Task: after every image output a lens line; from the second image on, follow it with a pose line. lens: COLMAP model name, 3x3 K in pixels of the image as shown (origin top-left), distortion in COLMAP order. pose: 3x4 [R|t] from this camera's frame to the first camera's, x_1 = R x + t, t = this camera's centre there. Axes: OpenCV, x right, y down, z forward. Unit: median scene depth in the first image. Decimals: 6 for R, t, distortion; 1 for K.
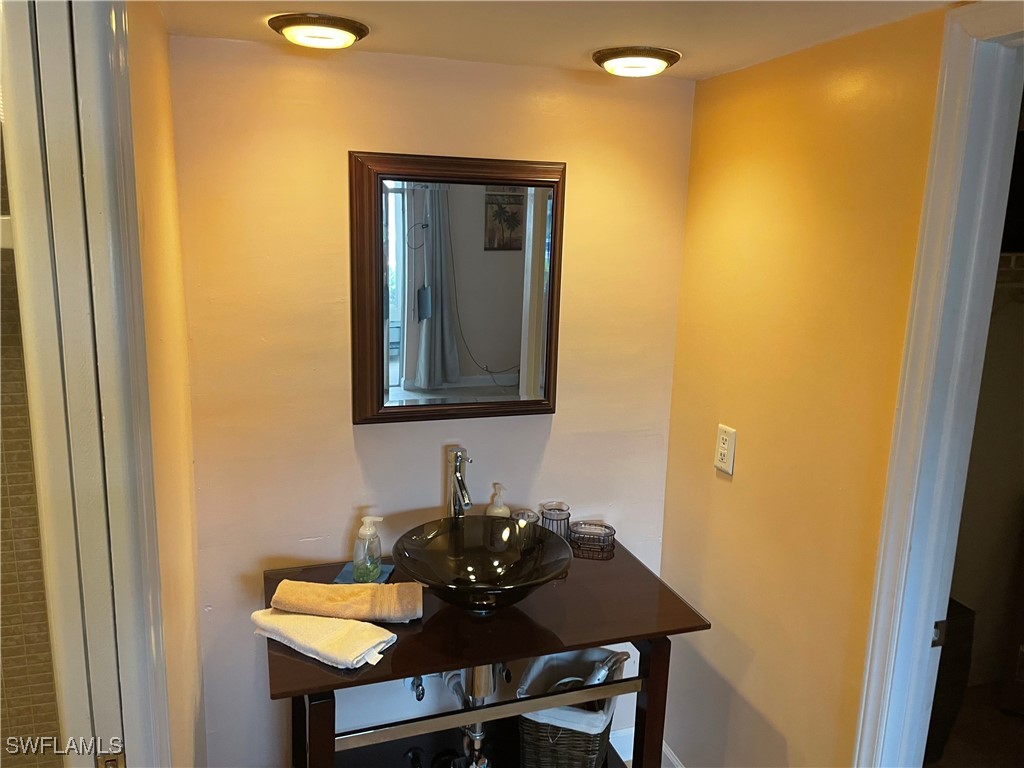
lens RADIAL K [[772.1, 0, 520.9], [0, 772.1, 387.9], [0, 0, 1]] dist [0.101415, -0.134067]
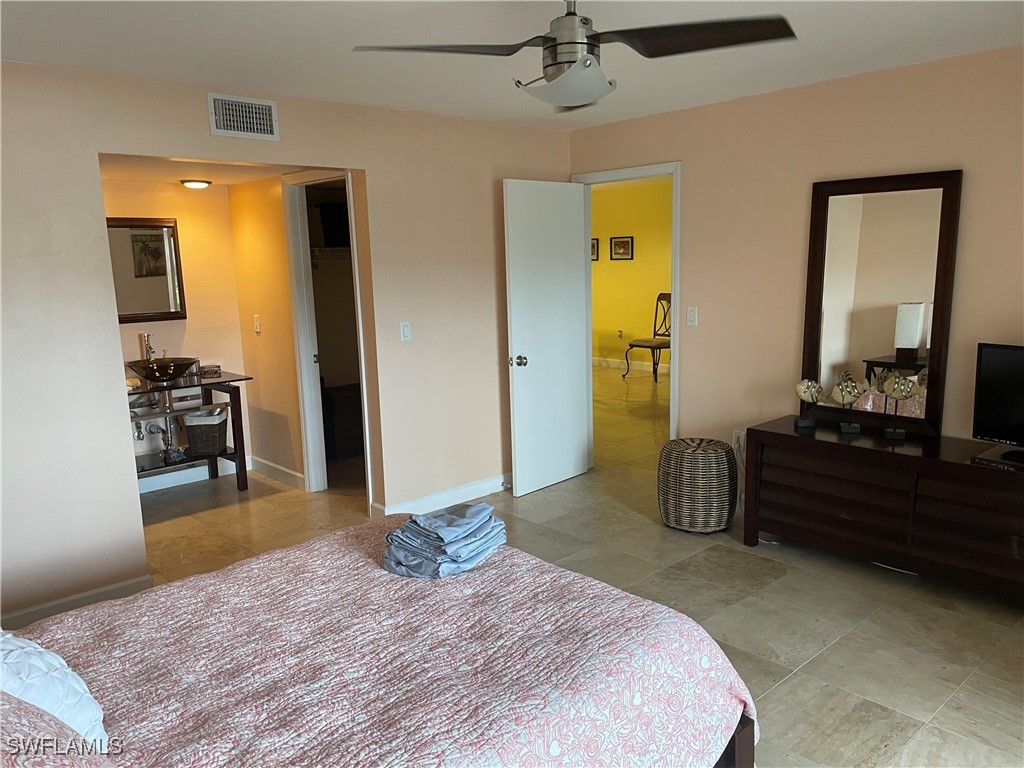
lens RADIAL K [[772.1, 0, 520.9], [0, 772.1, 387.9], [0, 0, 1]] dist [0.101415, -0.134067]
pose [[0.911497, -0.118972, 0.393725, 0.007904], [0.136718, 0.990460, -0.017223, 0.435738], [-0.387920, 0.069528, 0.919067, -1.672004]]
